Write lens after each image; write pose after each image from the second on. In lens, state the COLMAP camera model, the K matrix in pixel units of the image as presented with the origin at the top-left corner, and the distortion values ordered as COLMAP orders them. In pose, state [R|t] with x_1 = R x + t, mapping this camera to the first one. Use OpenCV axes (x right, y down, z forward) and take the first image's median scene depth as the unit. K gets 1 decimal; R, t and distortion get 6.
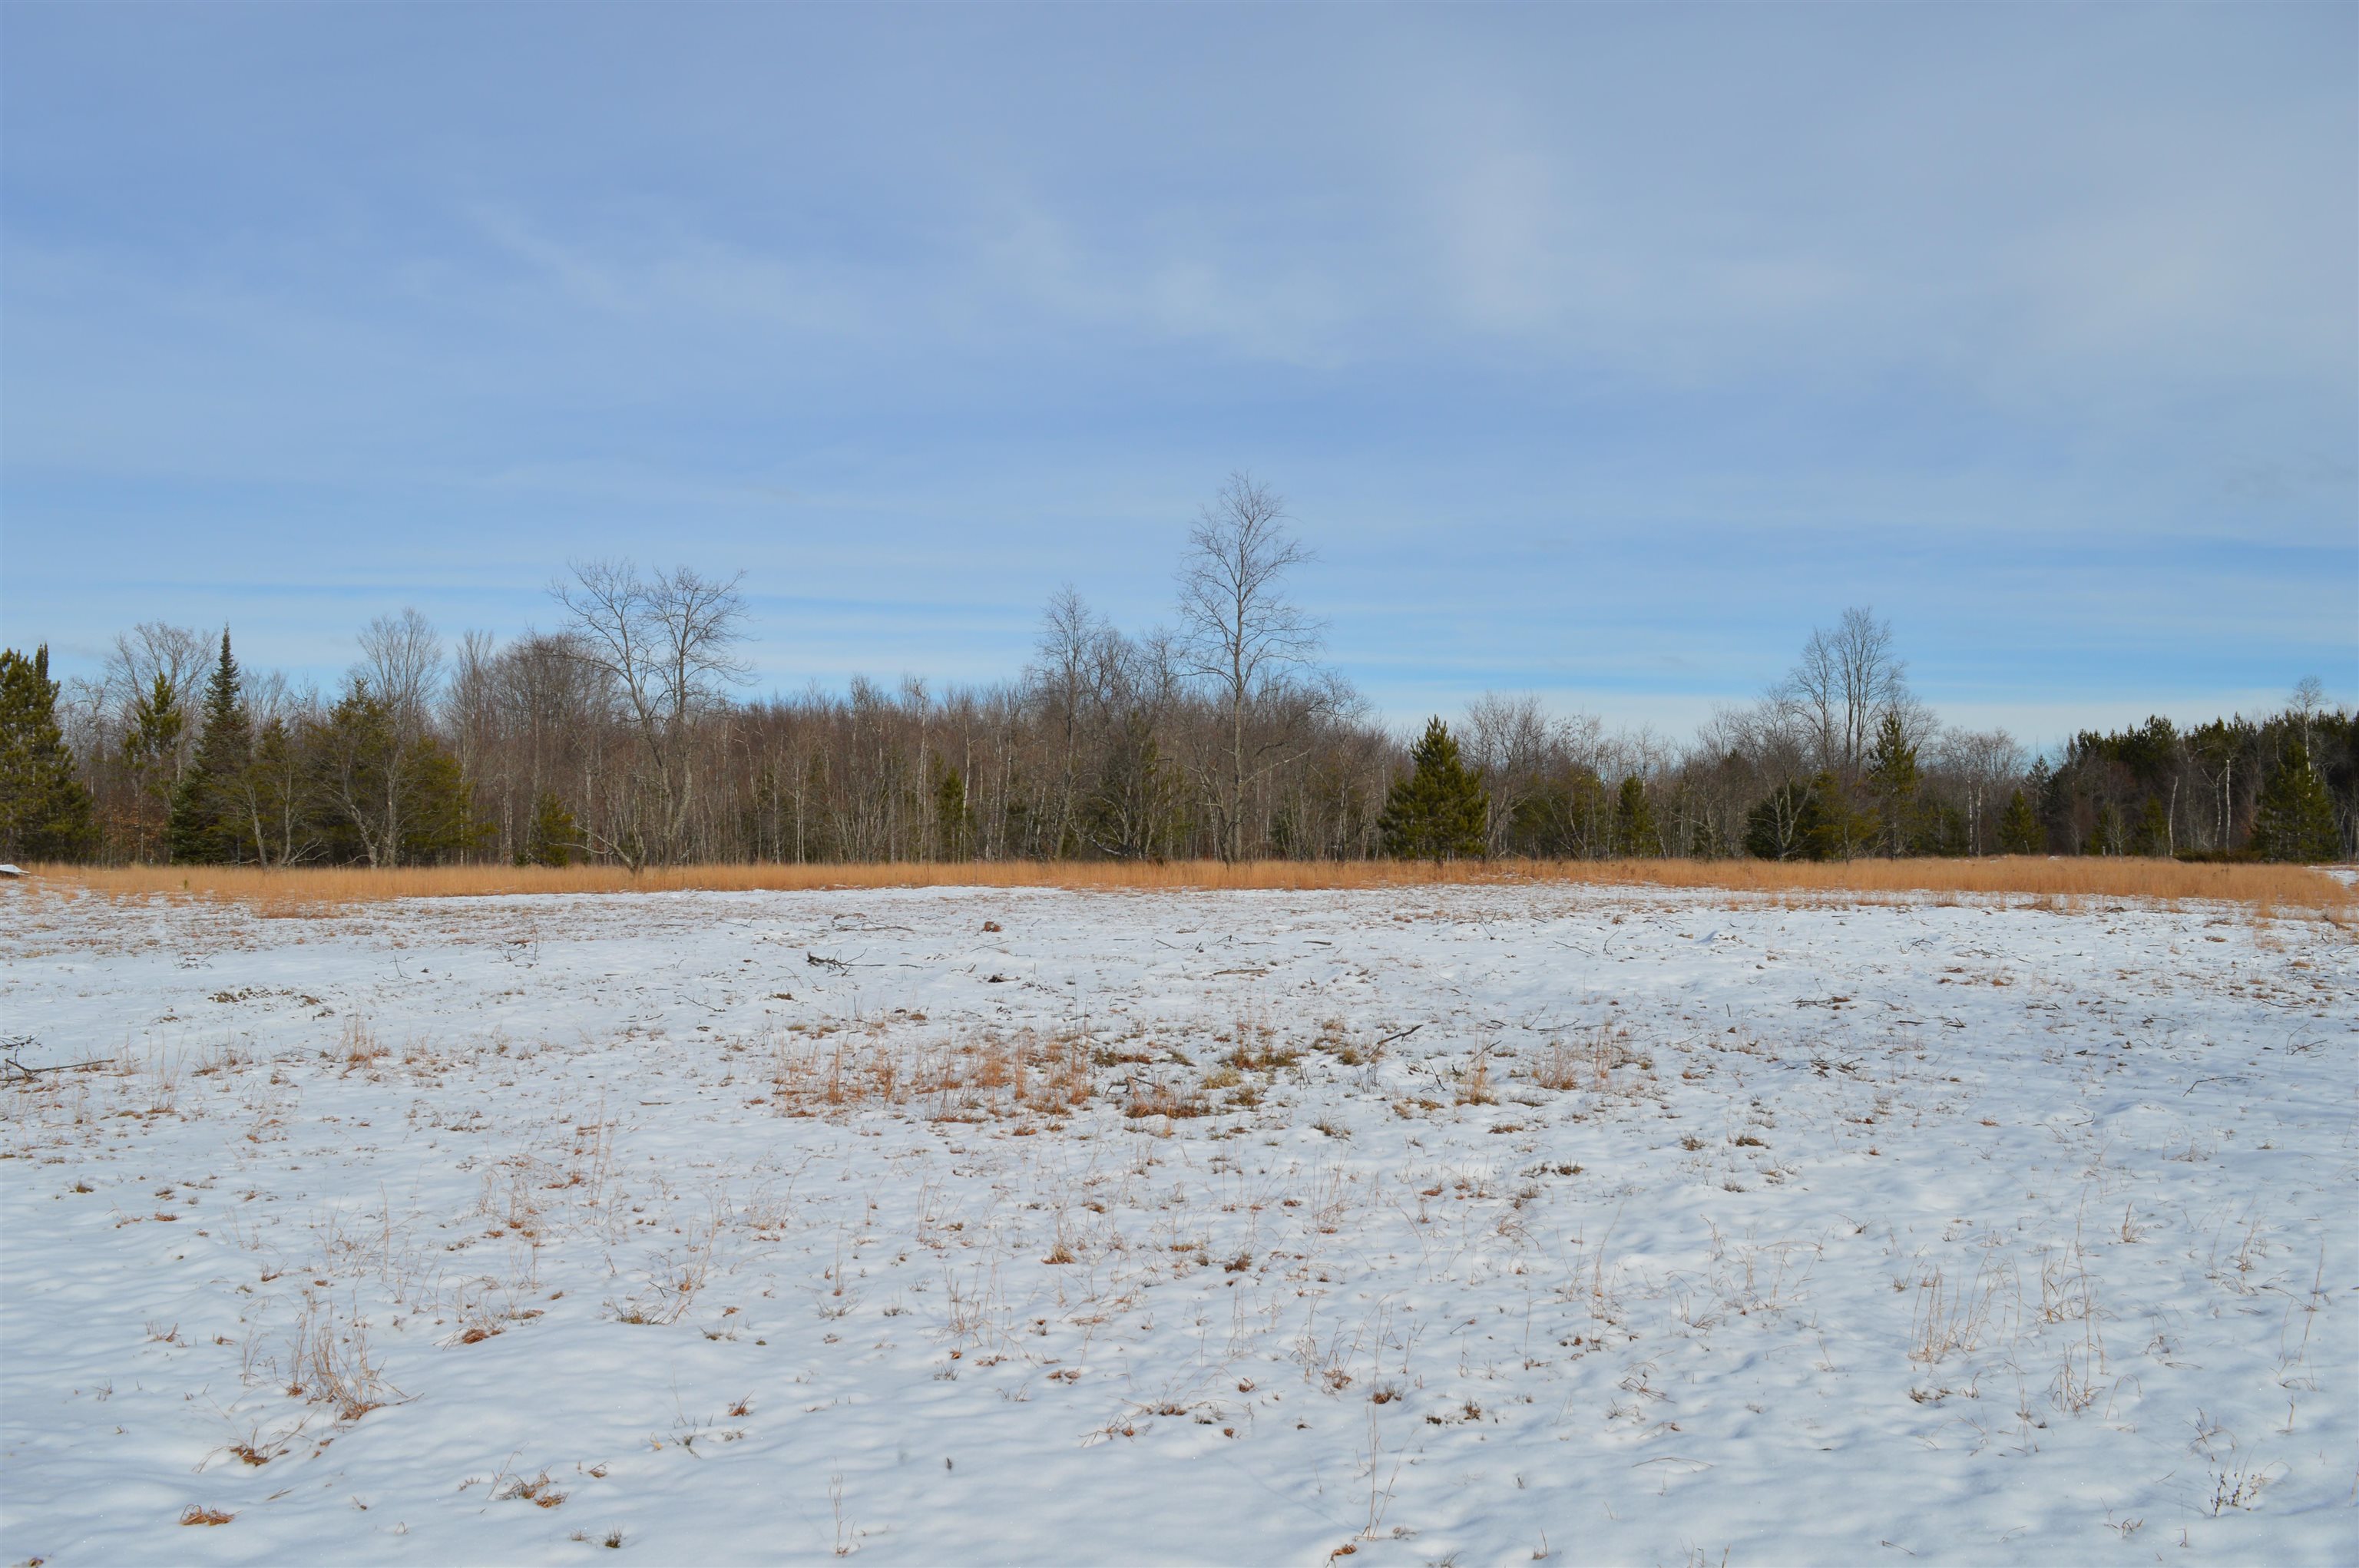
lens RADIAL K [[1873.5, 0, 1174.1], [0, 1873.5, 776.6], [0, 0, 1]] dist [-0.096992, 0.024505]
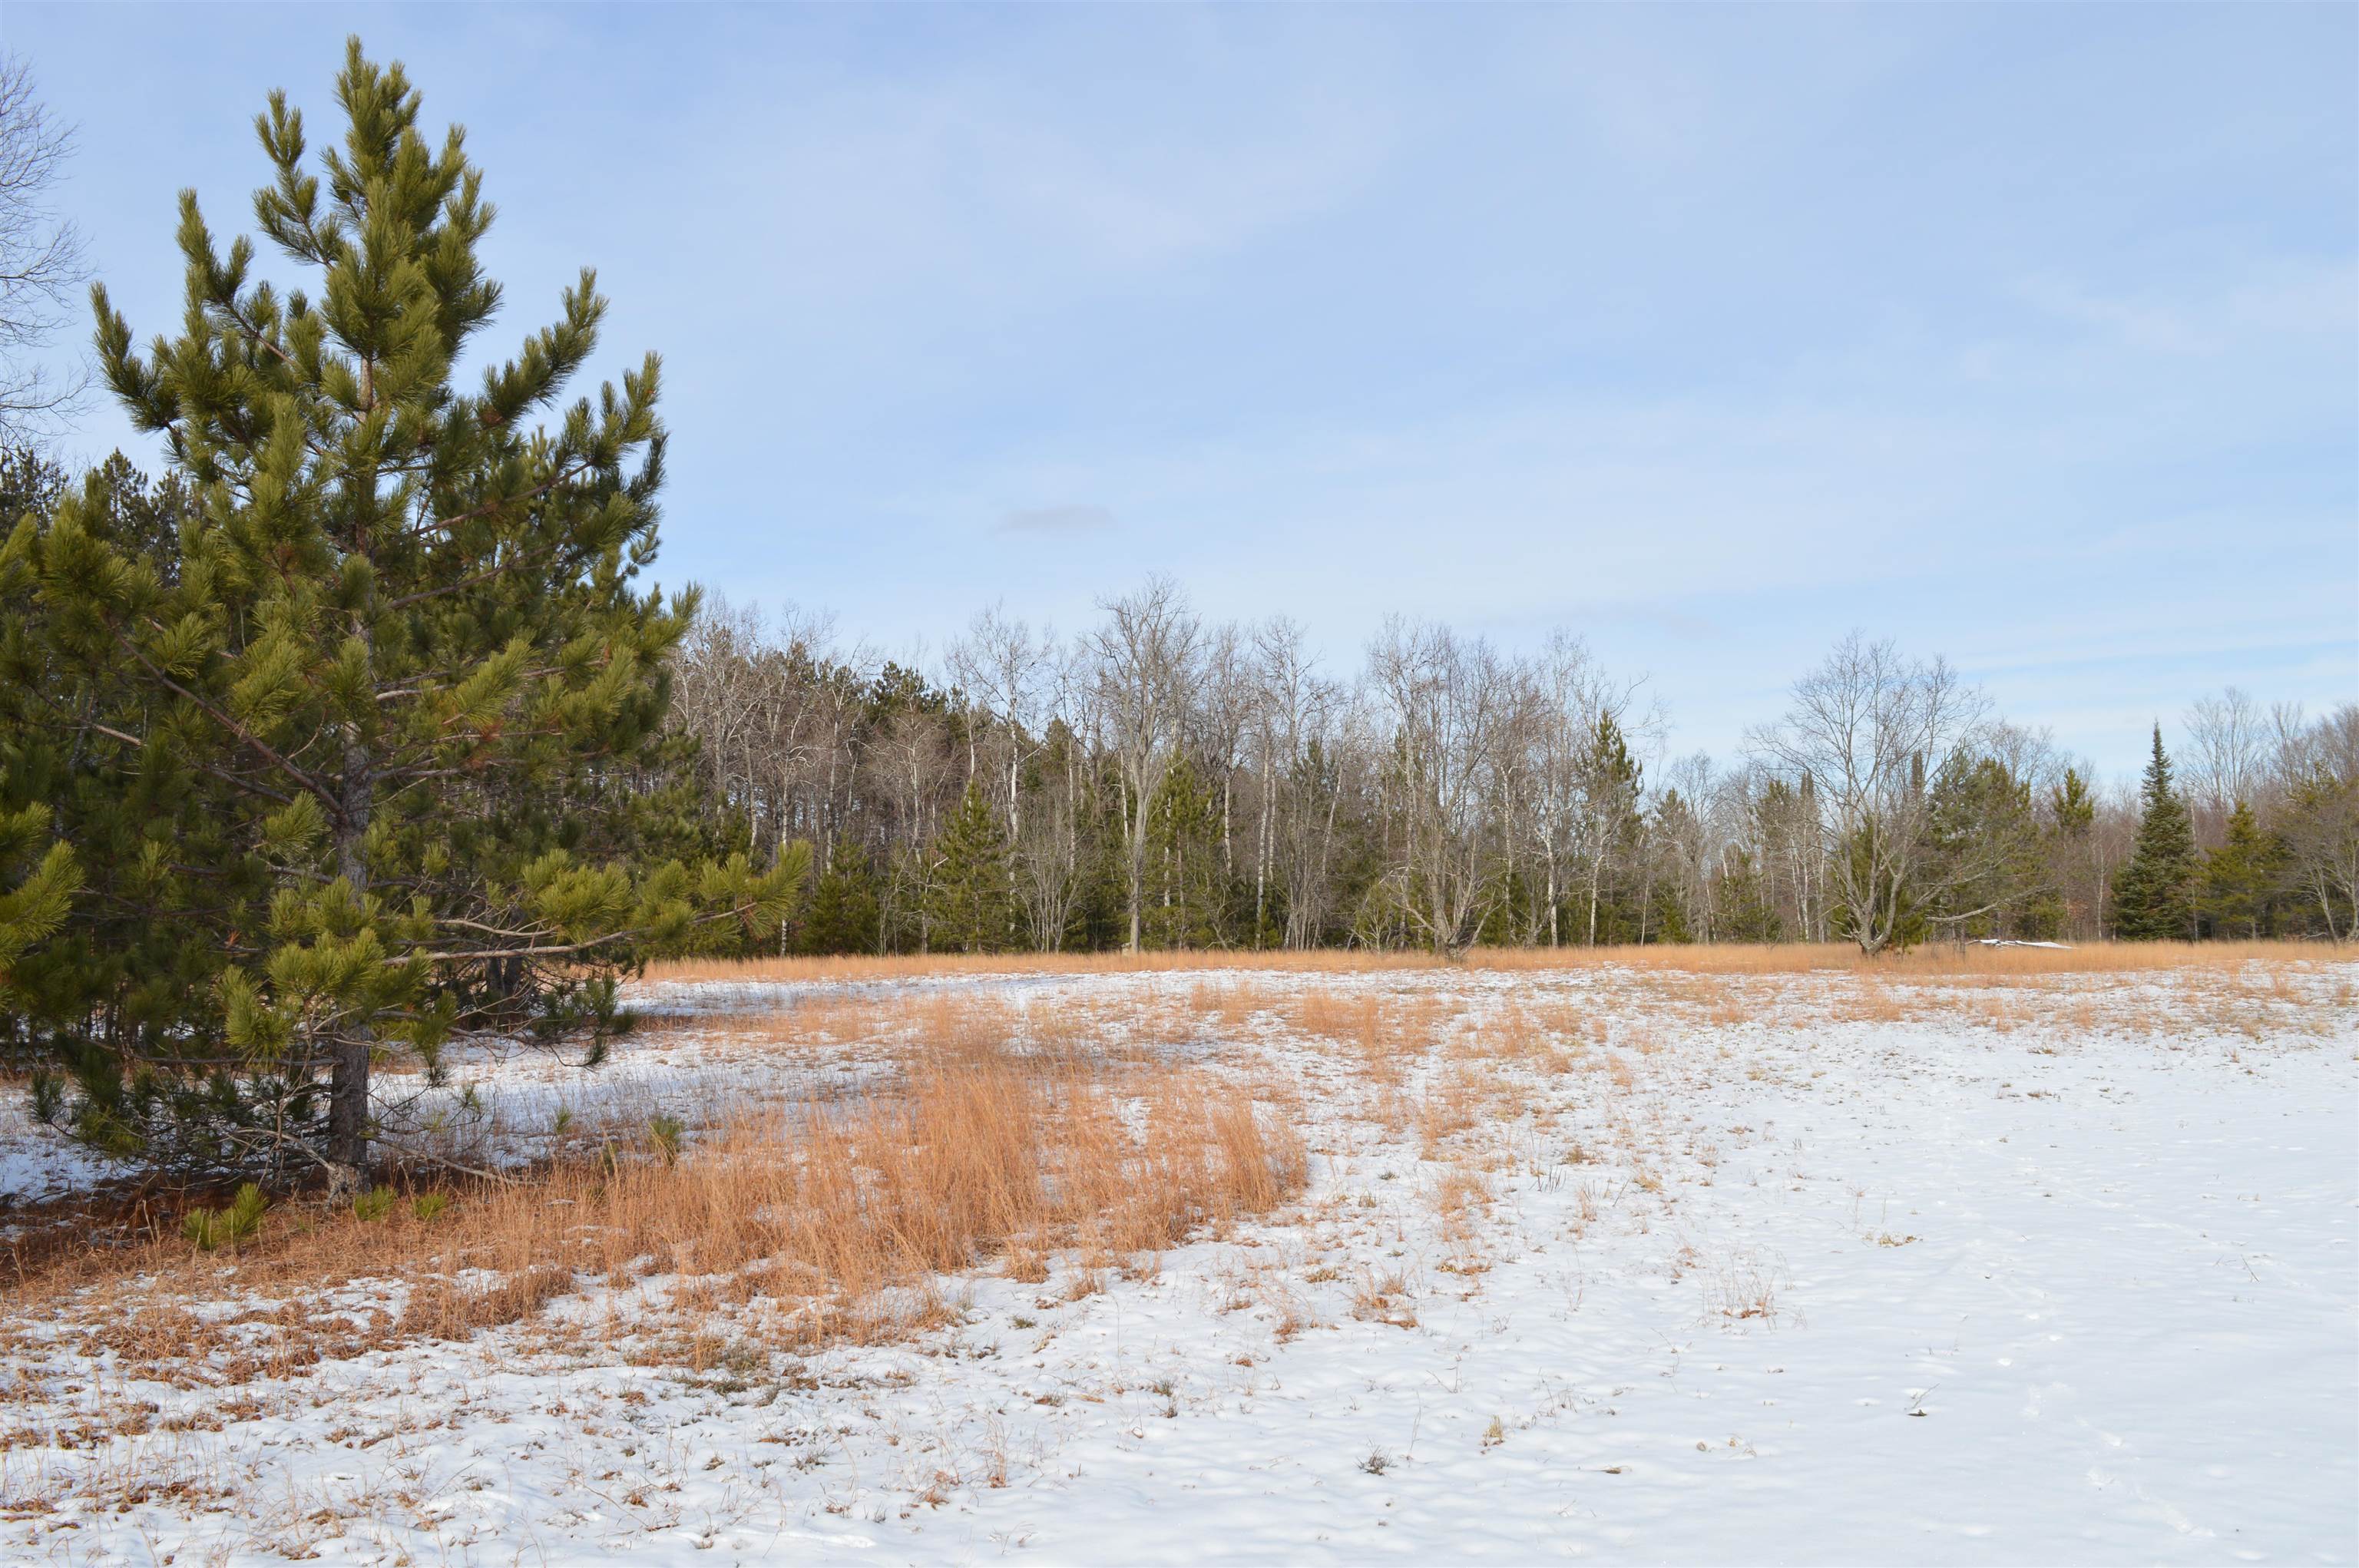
lens RADIAL K [[1873.5, 0, 1179.3], [0, 1873.5, 769.5], [0, 0, 1]] dist [-0.096992, 0.024505]
pose [[0.659780, -0.071793, -0.748021, -0.162297], [0.035660, 0.997296, -0.064264, -0.007980], [0.750612, 0.015726, 0.660556, -0.254957]]
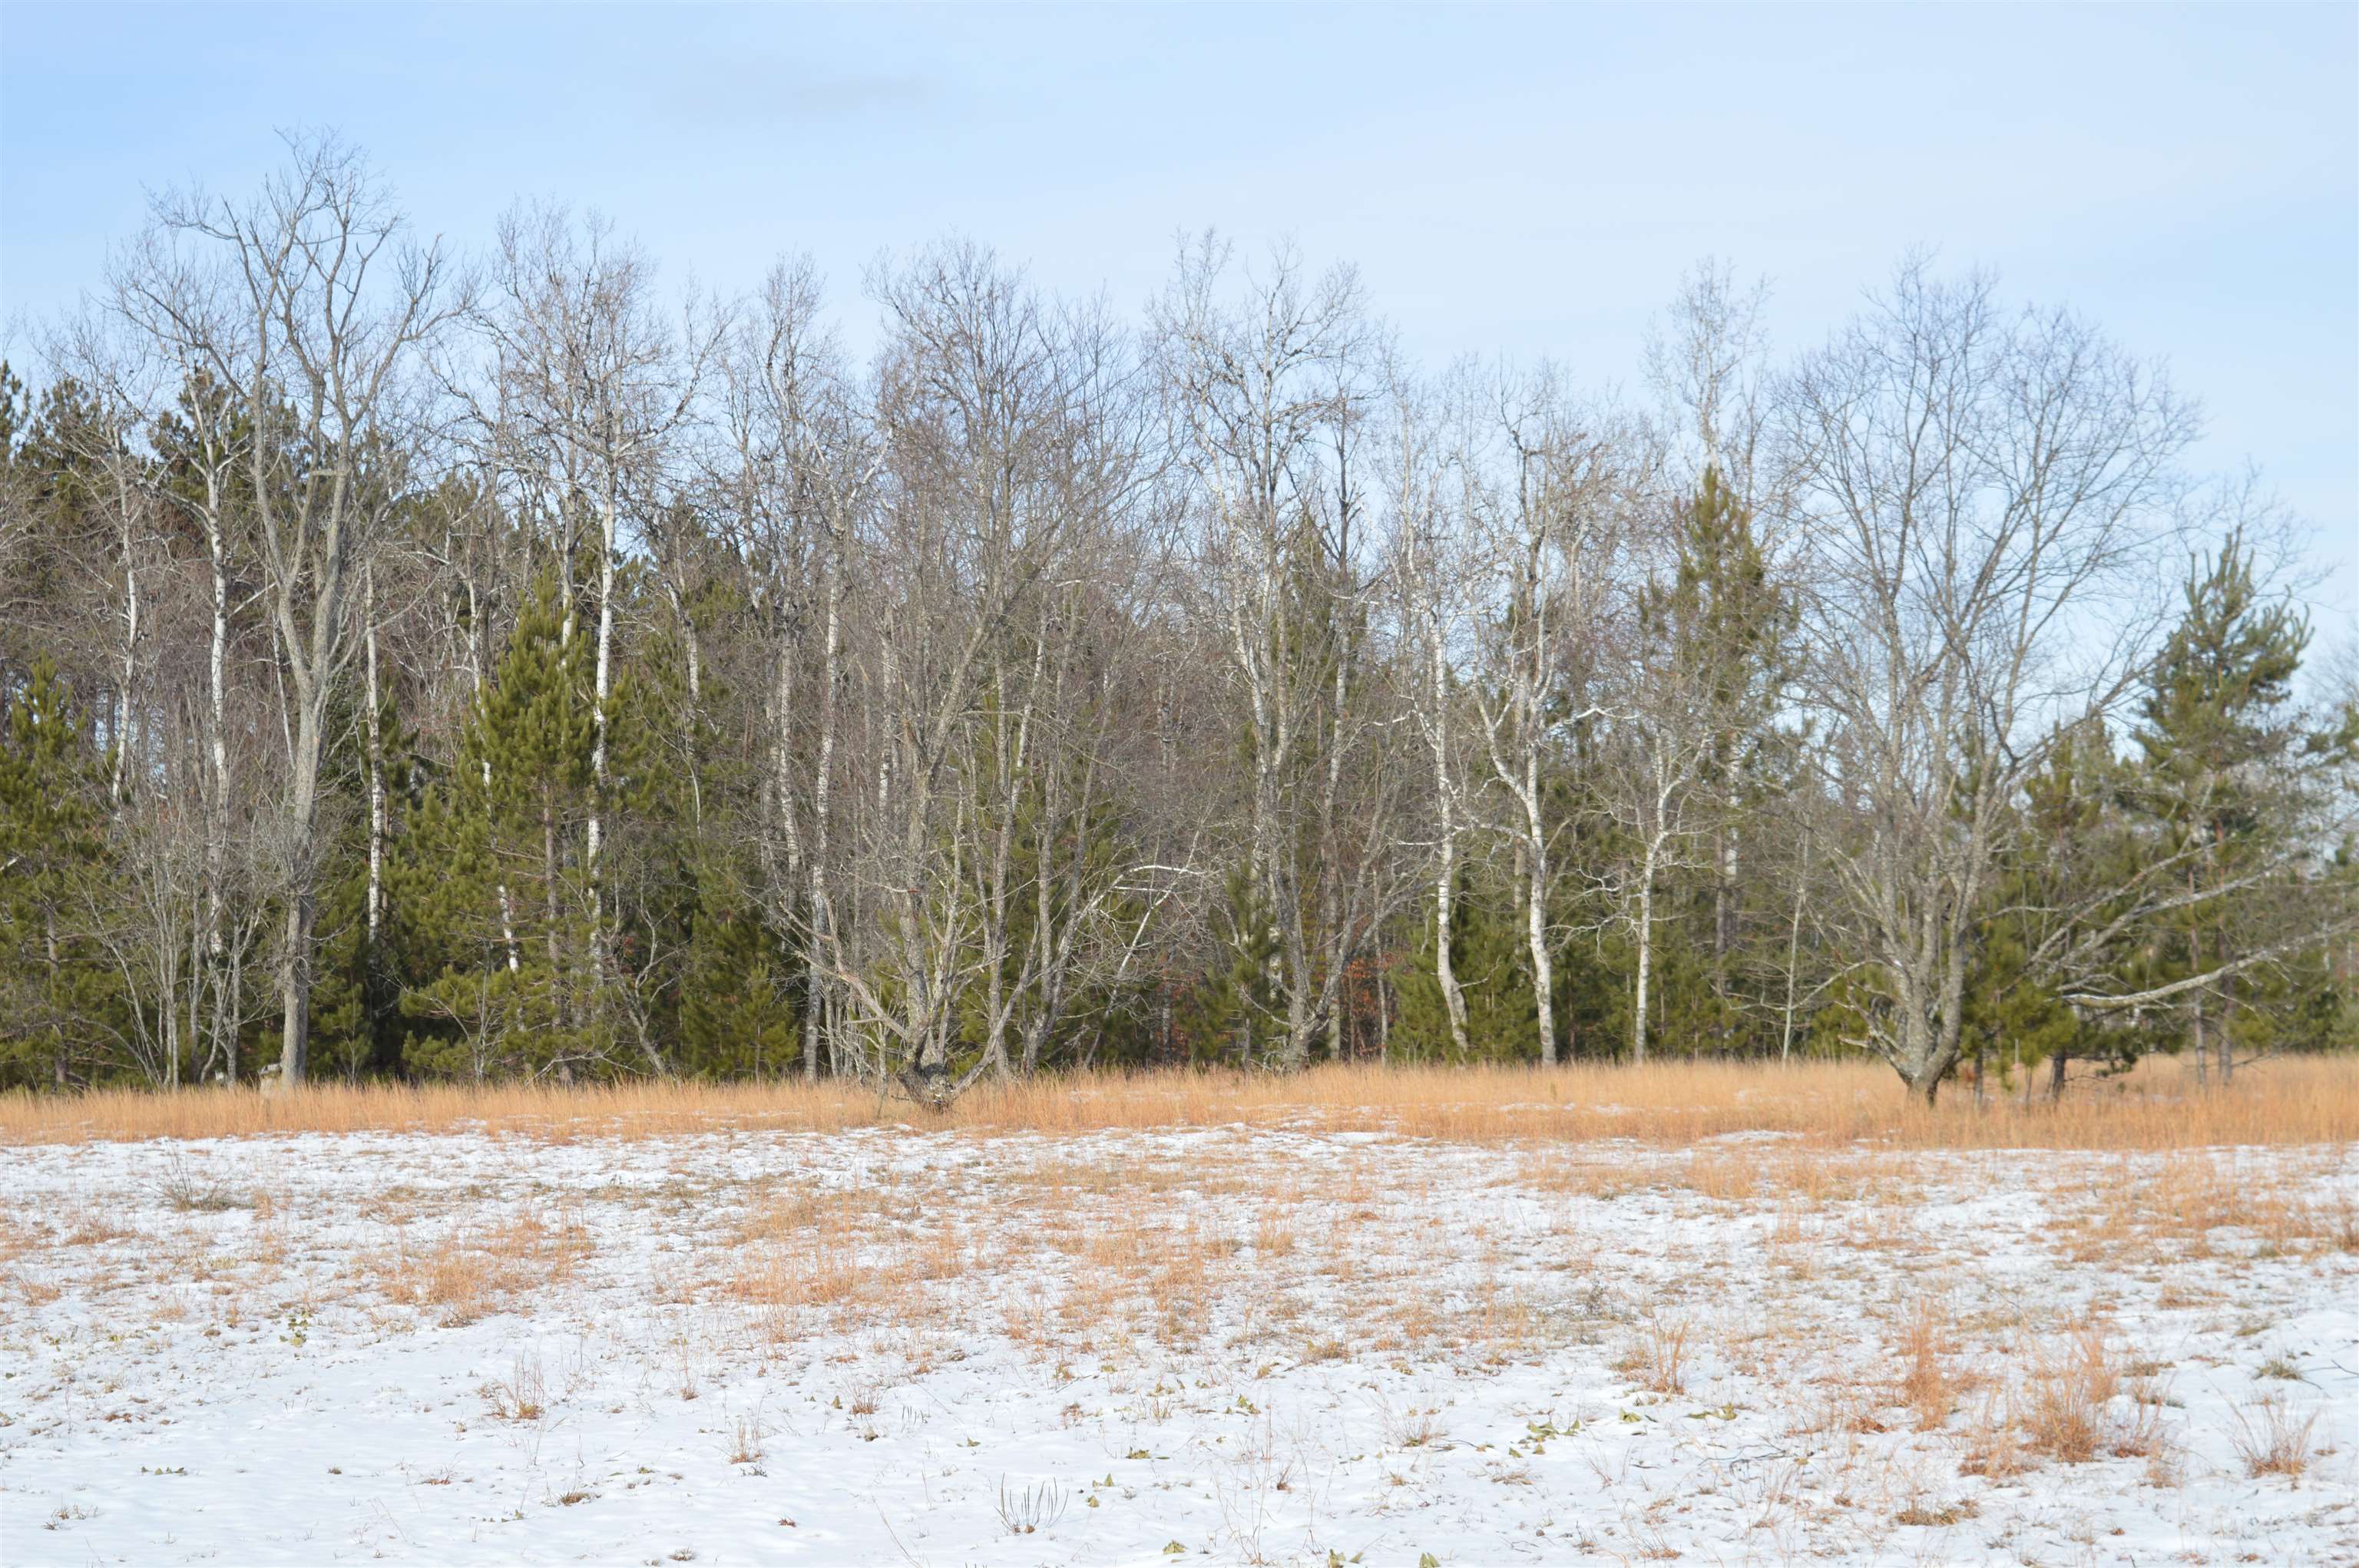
lens RADIAL K [[4520.7, 0, 1183.4], [0, 4520.7, 773.6], [0, 0, 1]] dist [0.037741, 0.000000]
pose [[0.637011, -0.053713, -0.768981, -0.044105], [0.044524, 0.998468, -0.032860, -0.001253], [0.769568, -0.013305, 0.638426, -0.048577]]
